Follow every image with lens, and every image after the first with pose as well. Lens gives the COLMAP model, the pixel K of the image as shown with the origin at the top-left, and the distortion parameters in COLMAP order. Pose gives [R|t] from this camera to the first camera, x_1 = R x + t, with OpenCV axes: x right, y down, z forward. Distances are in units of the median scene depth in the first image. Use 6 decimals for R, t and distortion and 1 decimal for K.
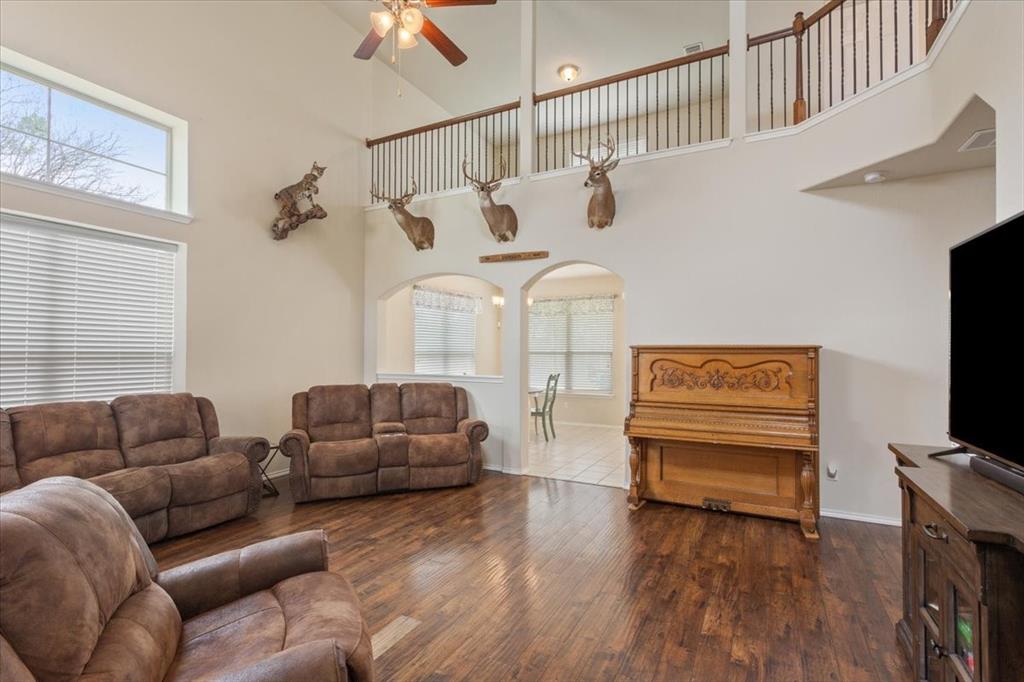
lens RADIAL K [[482.1, 0, 515.9], [0, 482.1, 352.1], [0, 0, 1]] dist [0.000030, 0.000074]
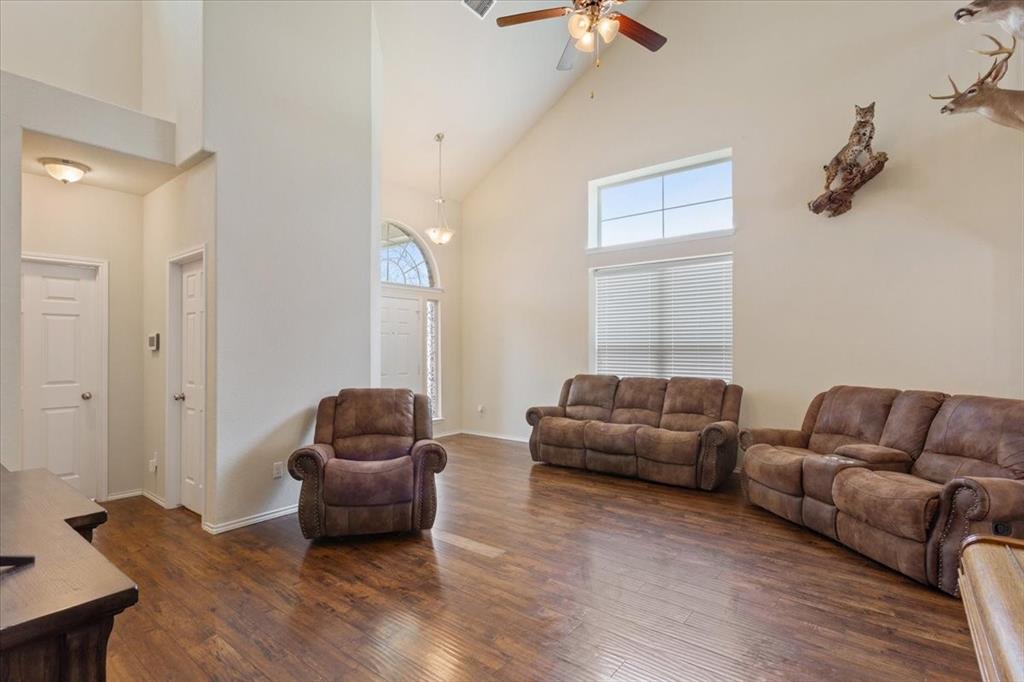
lens RADIAL K [[482.1, 0, 515.9], [0, 482.1, 352.1], [0, 0, 1]] dist [0.000030, 0.000074]
pose [[-0.176220, 0.008648, -0.984313, 0.620871], [0.005133, 0.999956, 0.007867, 0.005568], [0.984337, -0.003666, -0.176256, 0.770375]]
